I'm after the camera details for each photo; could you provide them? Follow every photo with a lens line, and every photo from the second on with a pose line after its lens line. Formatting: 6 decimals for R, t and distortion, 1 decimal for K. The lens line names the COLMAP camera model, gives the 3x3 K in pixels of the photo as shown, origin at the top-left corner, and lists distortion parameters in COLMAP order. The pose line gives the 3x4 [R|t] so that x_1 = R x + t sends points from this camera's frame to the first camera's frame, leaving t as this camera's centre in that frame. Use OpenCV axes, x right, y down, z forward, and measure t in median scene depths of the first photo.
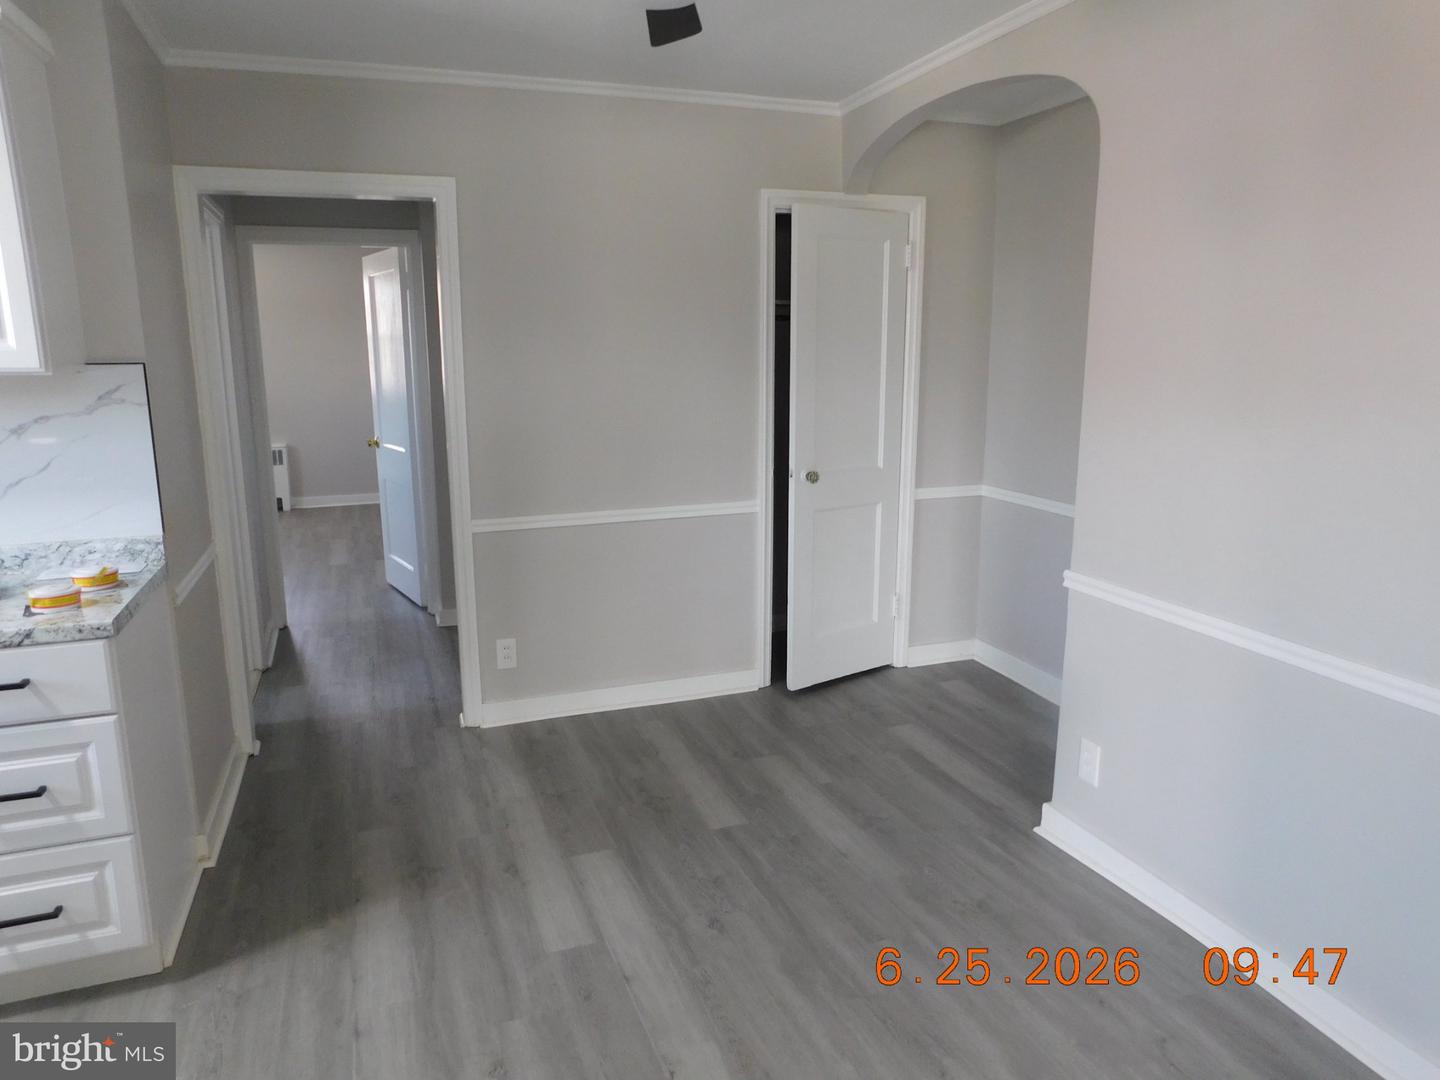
lens RADIAL K [[969.4, 0, 719.3], [0, 969.4, 530.3], [0, 0, 1]] dist [0.002121, 0.003394]
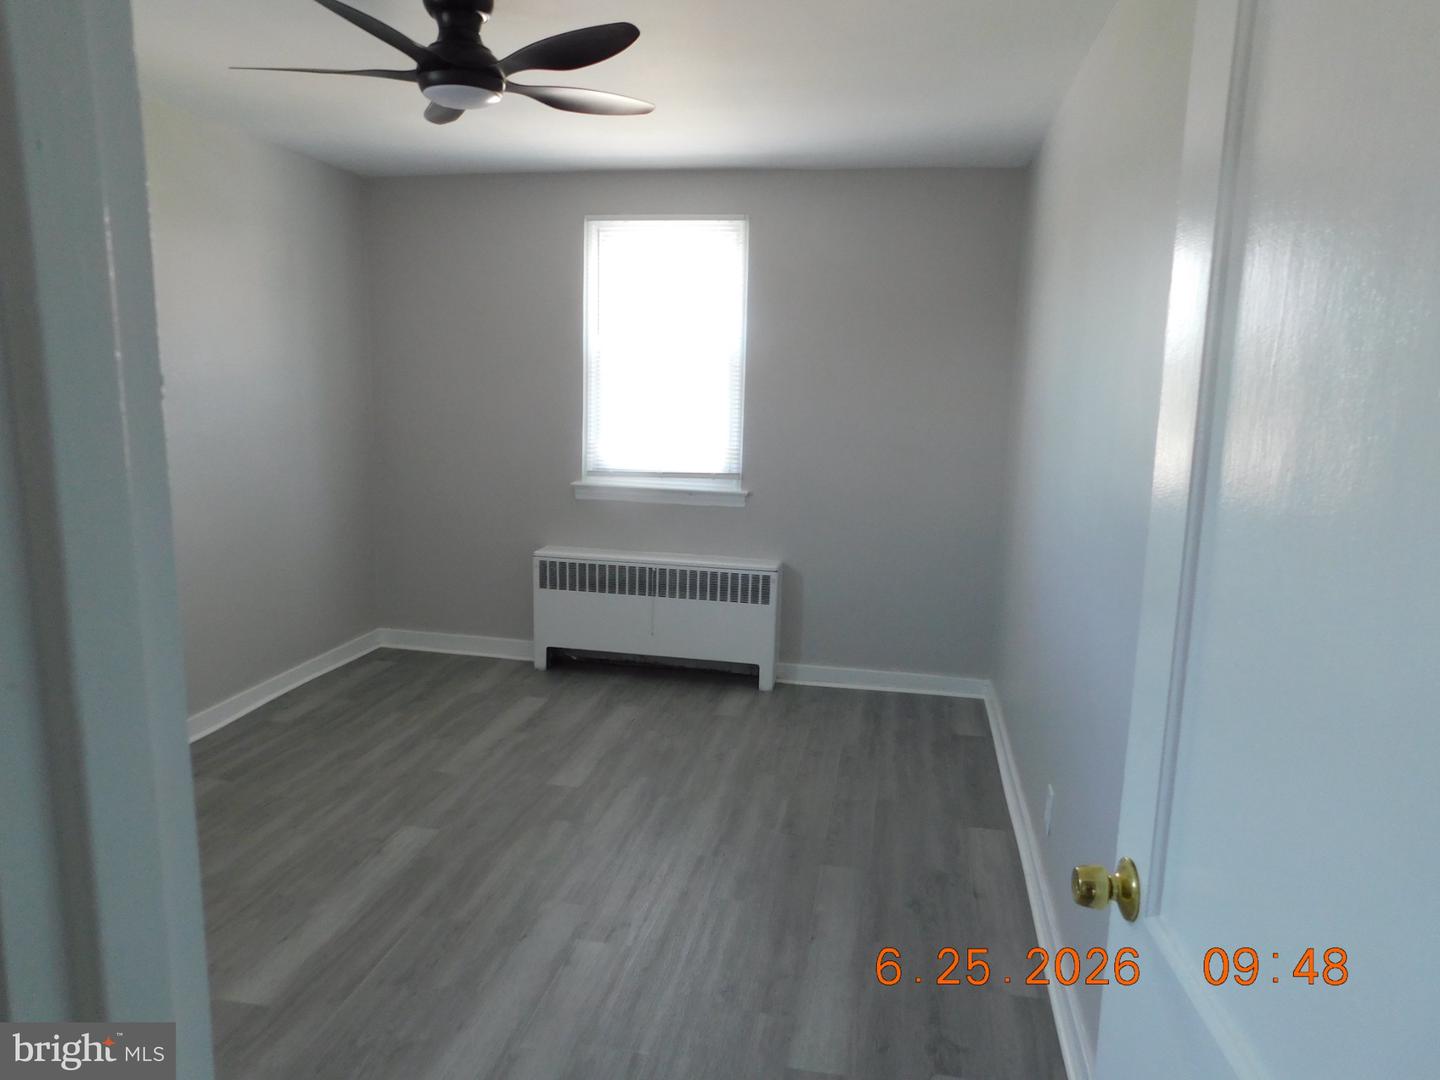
lens RADIAL K [[969.4, 0, 712.9], [0, 969.4, 547.1], [0, 0, 1]] dist [0.002121, 0.003394]
pose [[0.849939, 0.112596, -0.514710, -0.622517], [-0.122666, 0.992342, 0.014524, -0.300720], [0.512403, 0.050793, 0.857242, 1.584764]]
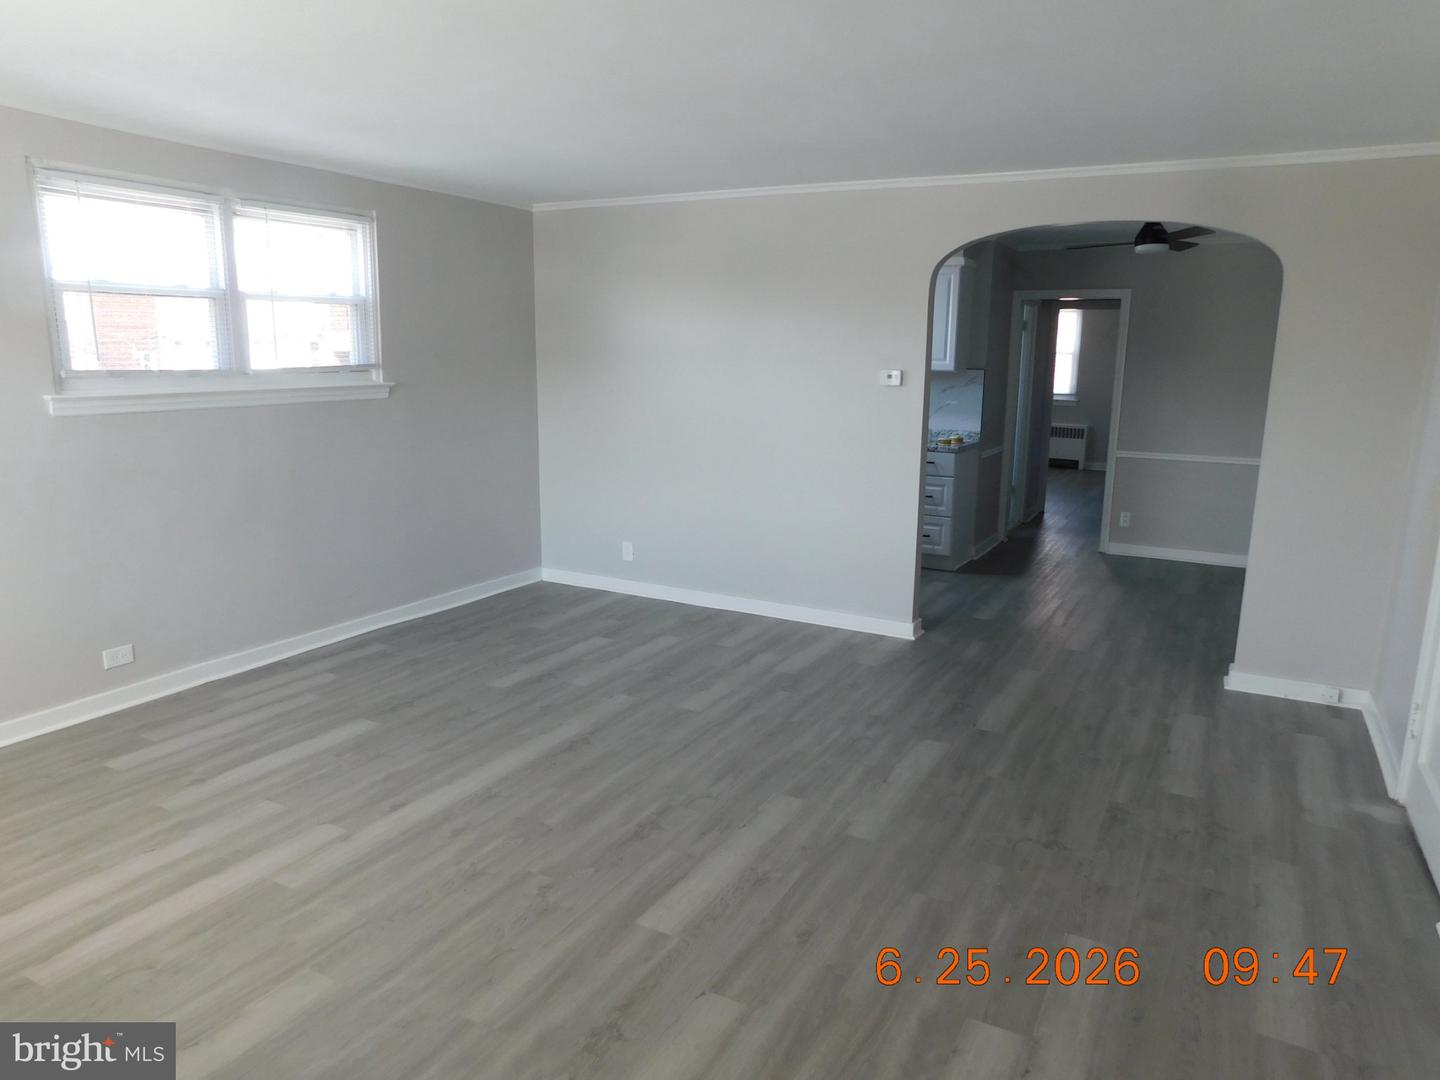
lens RADIAL K [[969.4, 0, 726.5], [0, 969.4, 536.1], [0, 0, 1]] dist [0.002121, 0.003394]
pose [[0.665911, 0.160710, -0.728515, 0.885314], [-0.162587, 0.984312, 0.068523, 0.199447], [0.728099, 0.072817, 0.681594, -1.222877]]
